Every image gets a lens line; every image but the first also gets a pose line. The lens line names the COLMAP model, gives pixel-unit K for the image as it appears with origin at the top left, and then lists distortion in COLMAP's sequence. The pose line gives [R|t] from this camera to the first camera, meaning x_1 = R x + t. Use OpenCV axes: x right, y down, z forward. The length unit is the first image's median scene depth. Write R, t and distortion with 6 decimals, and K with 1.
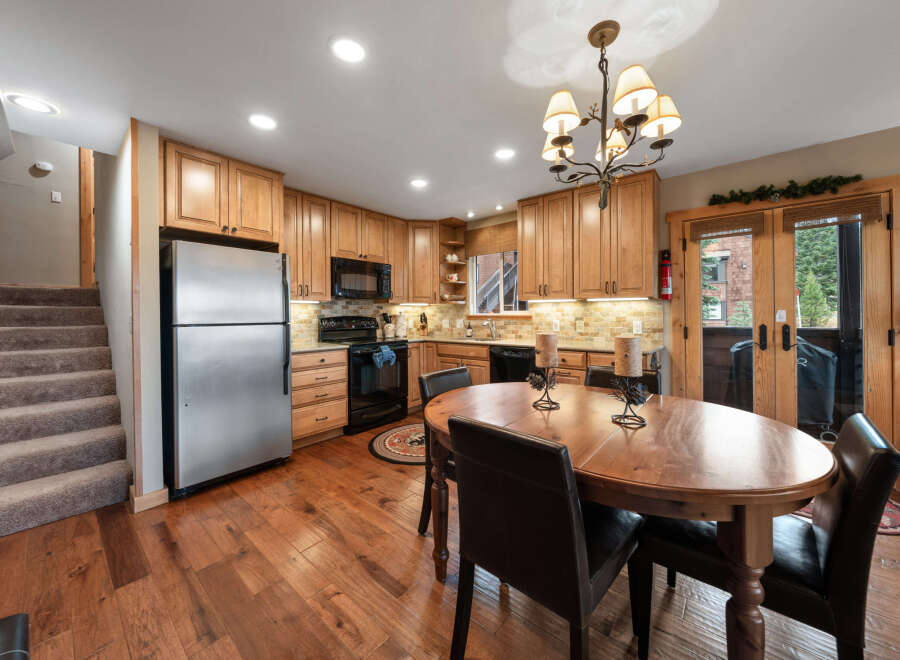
lens RADIAL K [[337.1, 0, 452.3], [0, 337.1, 314.7], [0, 0, 1]] dist [-0.006583, 0.000291]
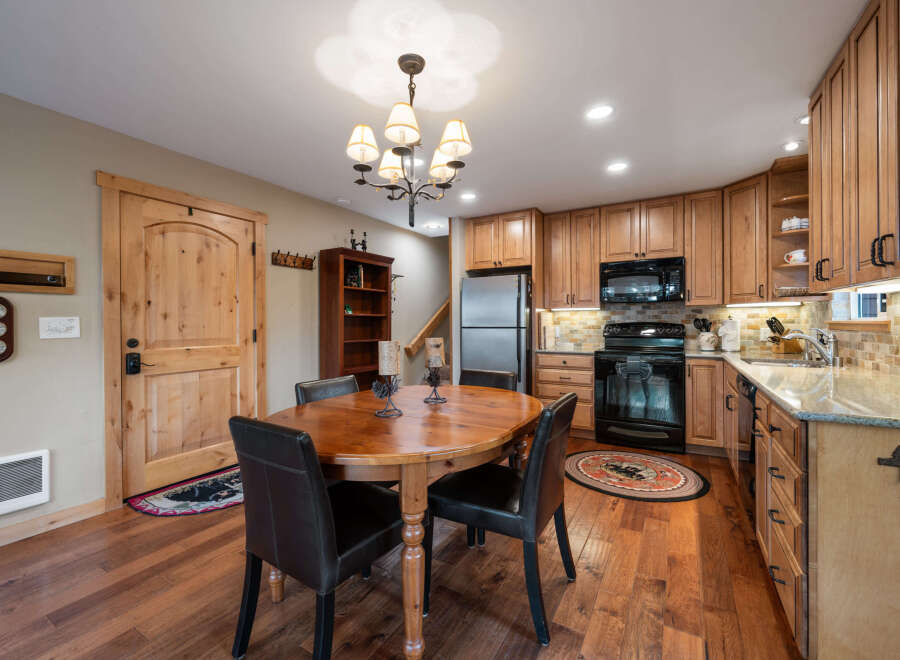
lens RADIAL K [[389.5, 0, 453.3], [0, 389.5, 324.8], [0, 0, 1]] dist [-0.000033, 0.000081]
pose [[0.168612, 0.009311, -0.985639, 0.649224], [0.002600, 0.999948, 0.009891, -0.000533], [0.985679, -0.004230, 0.168578, 0.336173]]
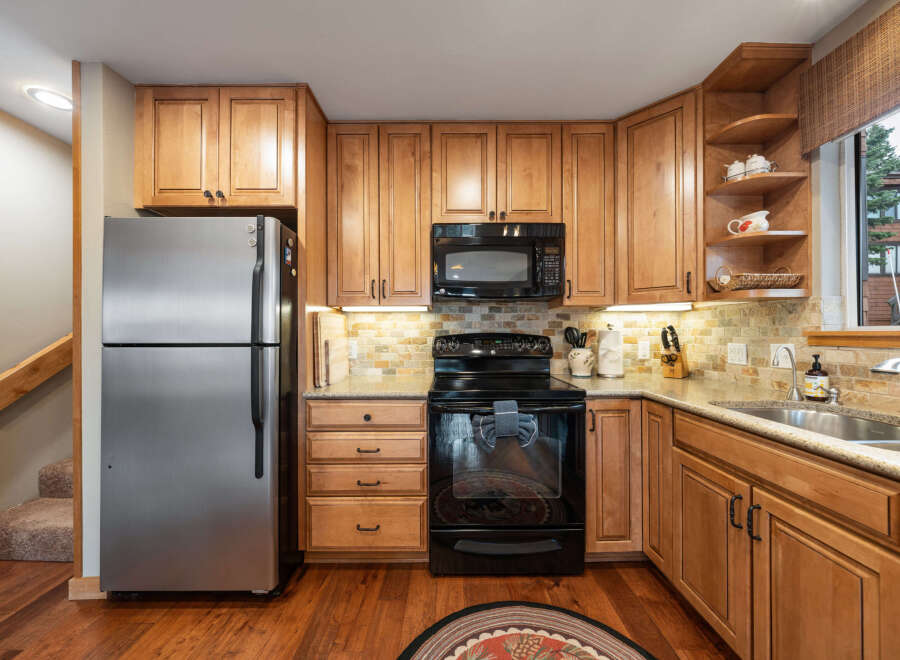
lens RADIAL K [[337.1, 0, 449.1], [0, 337.1, 334.6], [0, 0, 1]] dist [-0.006583, 0.000291]
pose [[0.645391, 0.007522, -0.763815, 0.075287], [-0.003158, 0.999969, 0.007179, 0.003353], [0.763845, -0.002221, 0.645395, 0.603888]]
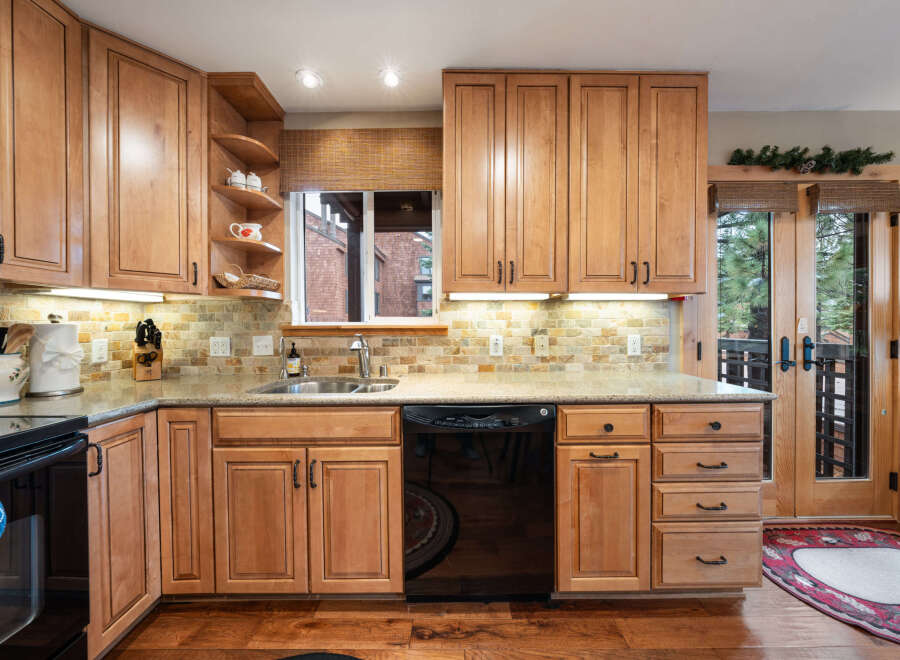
lens RADIAL K [[337.1, 0, 451.9], [0, 337.1, 328.0], [0, 0, 1]] dist [-0.006583, 0.000291]
pose [[0.767805, -0.002803, 0.640678, -0.078904], [0.002393, 0.999996, 0.001508, 0.004263], [-0.640679, 0.000376, 0.767808, 0.606946]]
